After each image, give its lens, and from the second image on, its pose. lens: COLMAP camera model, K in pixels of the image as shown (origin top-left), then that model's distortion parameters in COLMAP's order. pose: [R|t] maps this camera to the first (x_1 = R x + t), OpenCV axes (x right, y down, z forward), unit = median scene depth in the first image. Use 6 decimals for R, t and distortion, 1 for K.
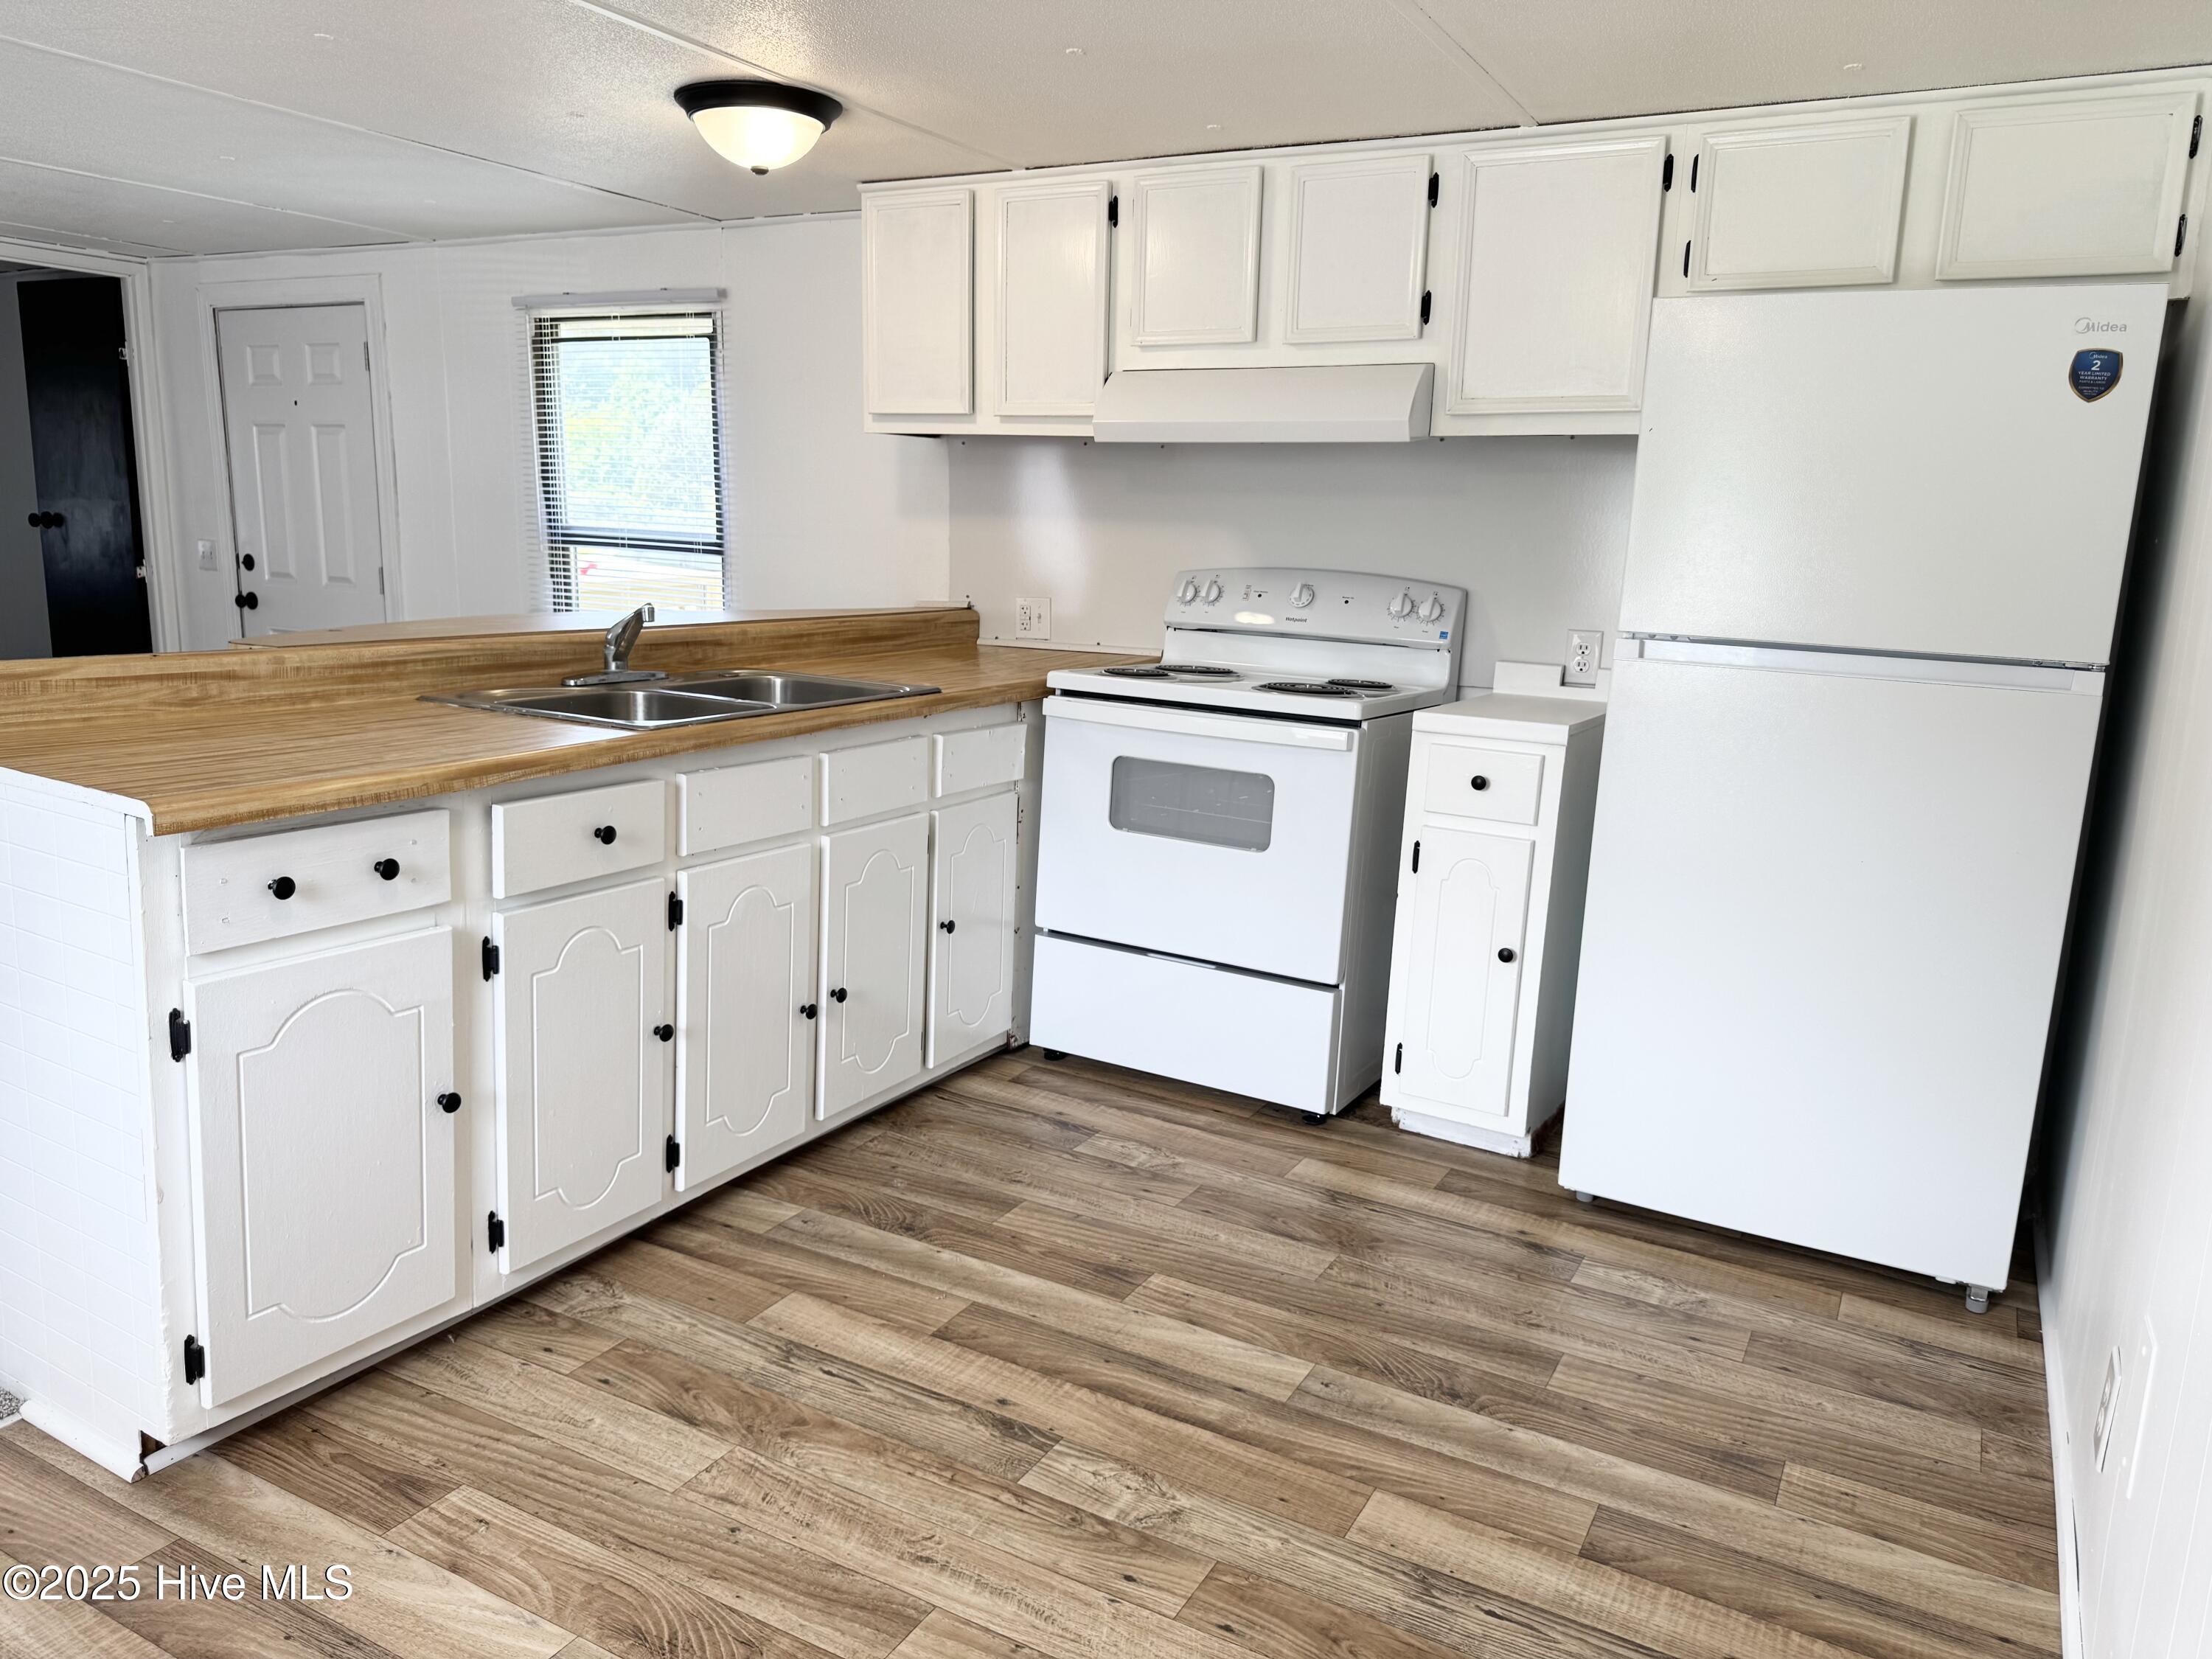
lens RADIAL K [[1577.8, 0, 1105.5], [0, 1577.8, 823.0], [0, 0, 1]] dist [-0.001577, -0.002647]
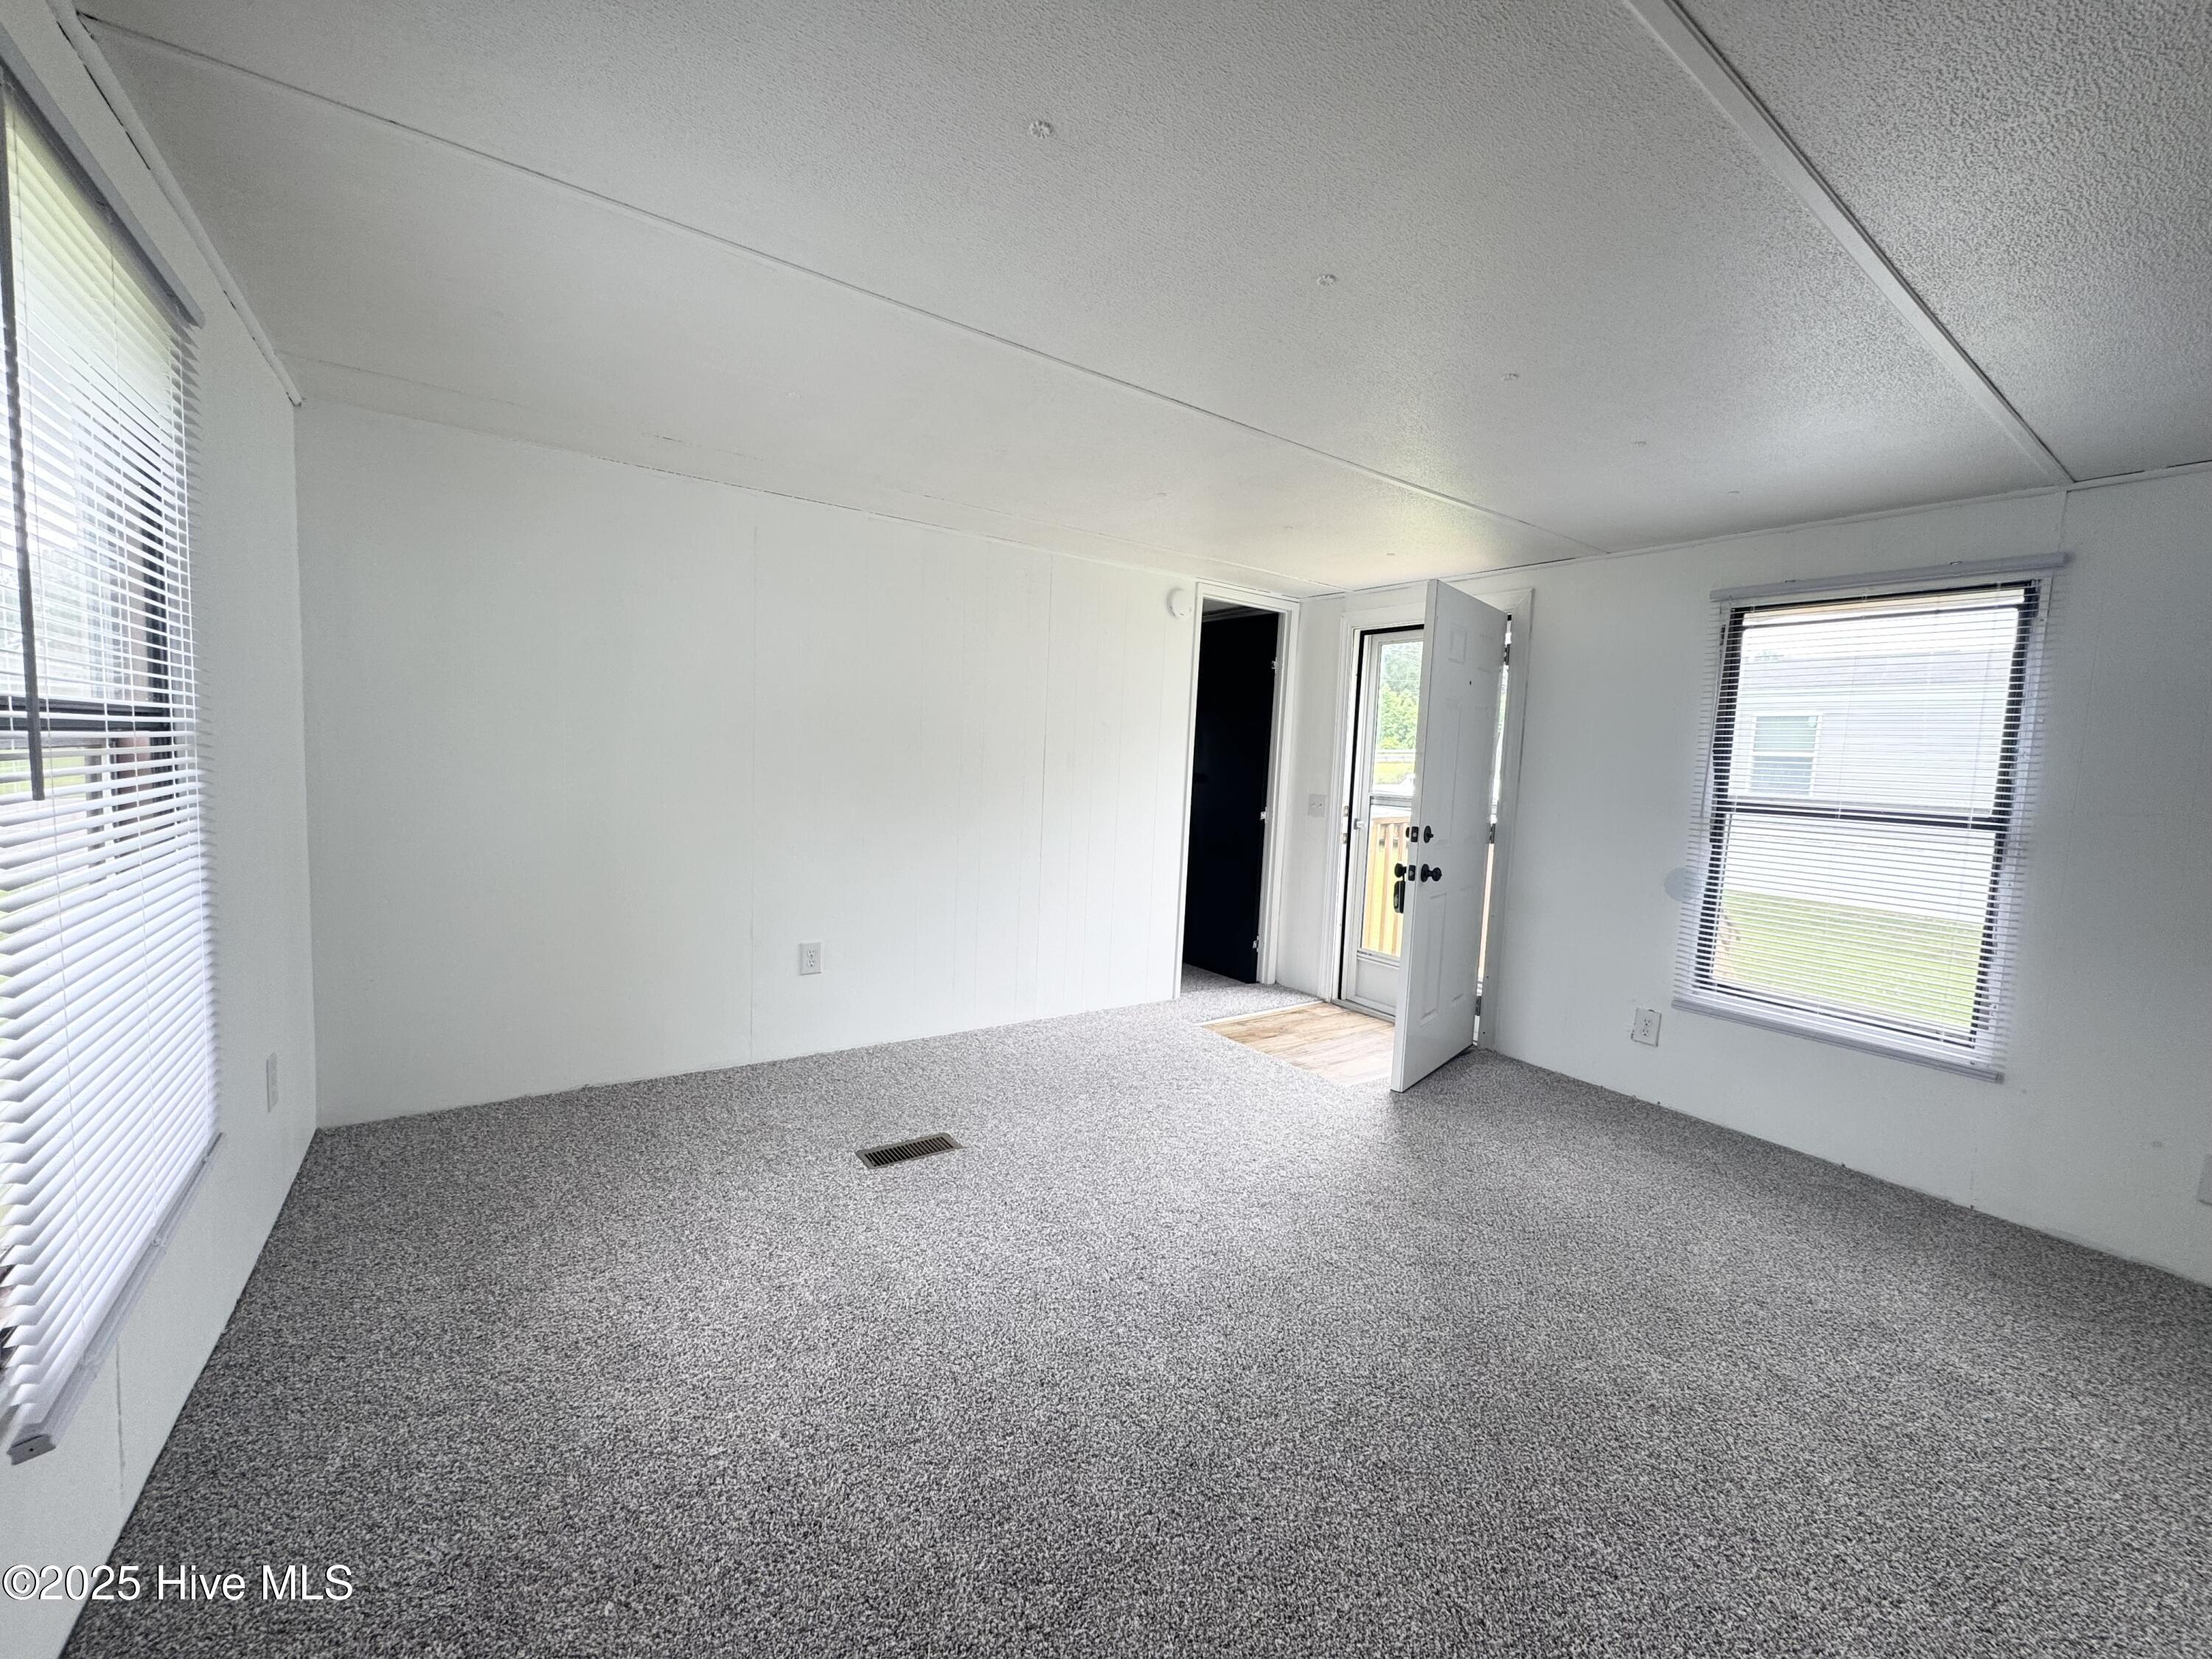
lens RADIAL K [[881.7, 0, 1107.7], [0, 881.7, 828.9], [0, 0, 1]] dist [0.001870, 0.000546]
pose [[0.440689, -0.090918, 0.893044, -2.009097], [0.144263, 0.989099, 0.029508, -0.155195], [-0.885992, 0.115829, 0.449001, 0.423530]]
